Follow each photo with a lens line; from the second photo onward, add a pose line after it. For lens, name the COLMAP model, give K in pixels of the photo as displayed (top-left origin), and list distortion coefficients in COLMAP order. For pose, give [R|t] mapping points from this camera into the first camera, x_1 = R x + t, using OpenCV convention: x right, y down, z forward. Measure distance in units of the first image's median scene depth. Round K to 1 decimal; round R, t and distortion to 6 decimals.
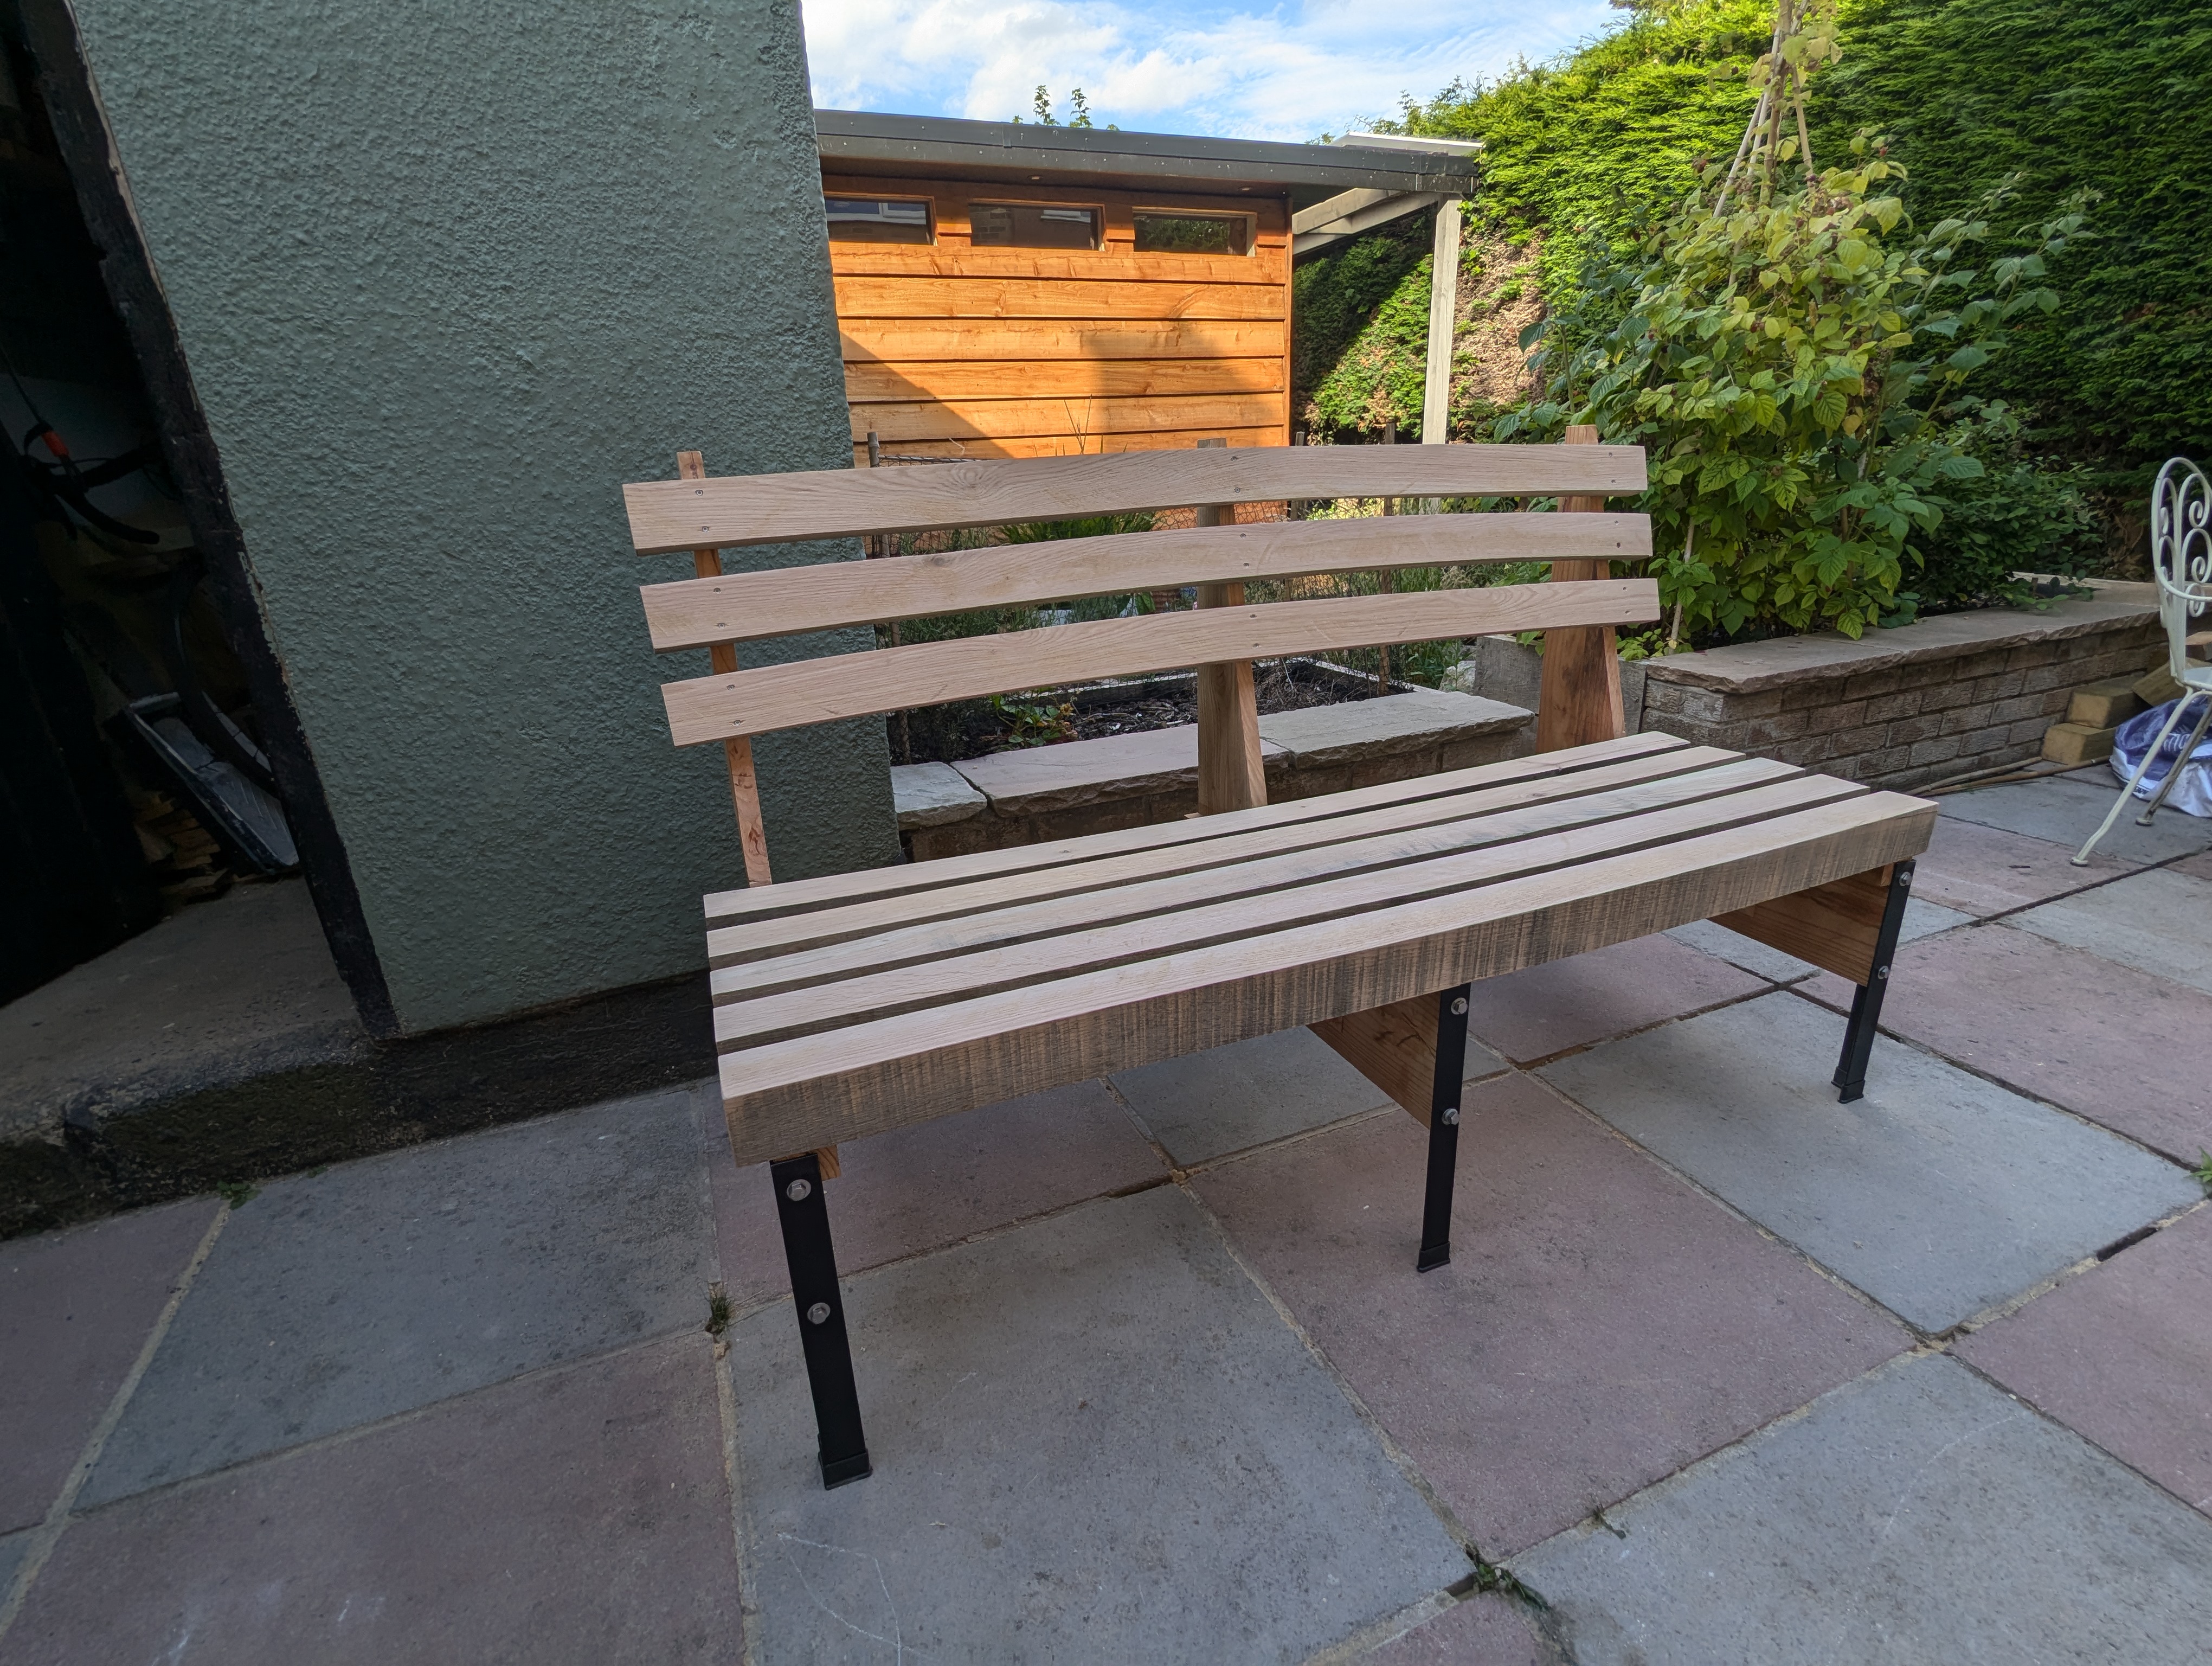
lens RADIAL K [[1048.7, 0, 1103.0], [0, 1048.7, 843.5], [0, 0, 1]] dist [-0.002881, 0.001449]
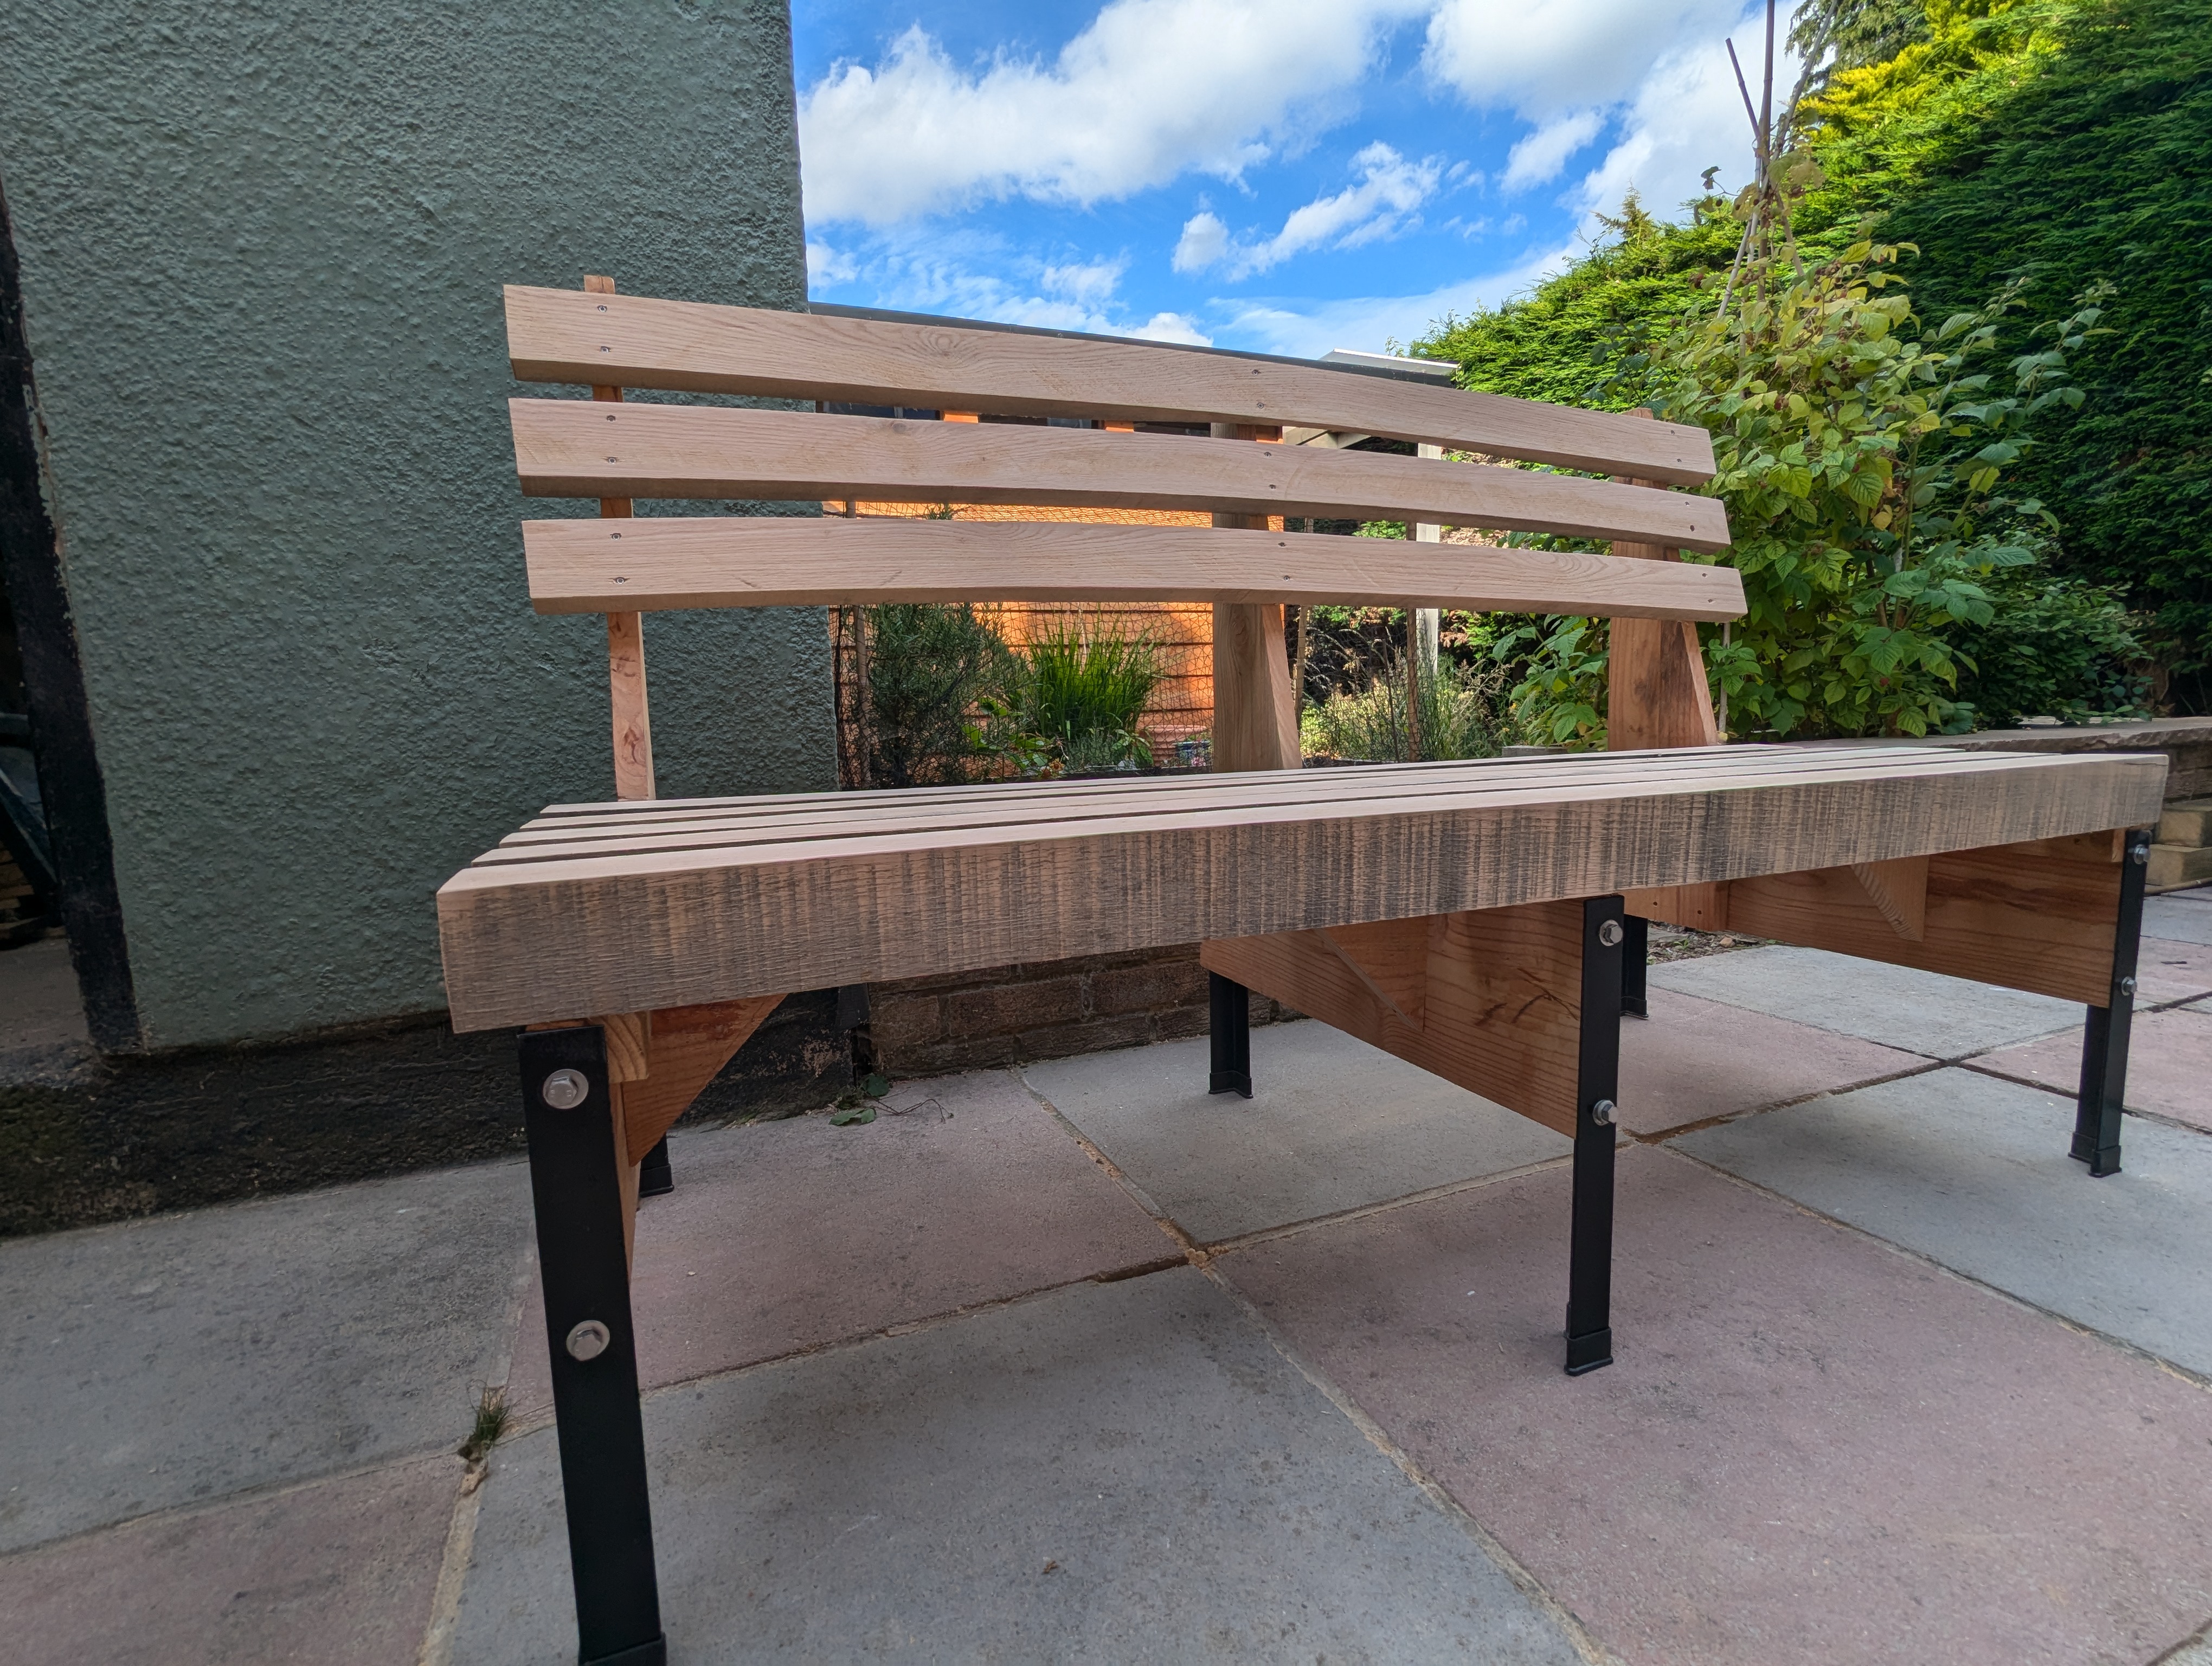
lens RADIAL K [[1048.7, 0, 1103.0], [0, 1048.7, 842.6], [0, 0, 1]] dist [-0.002881, 0.001449]
pose [[0.999908, 0.012941, 0.003964, 0.002340], [-0.011756, 0.975556, -0.219434, 0.212322], [-0.006707, 0.219368, 0.975619, 0.266120]]
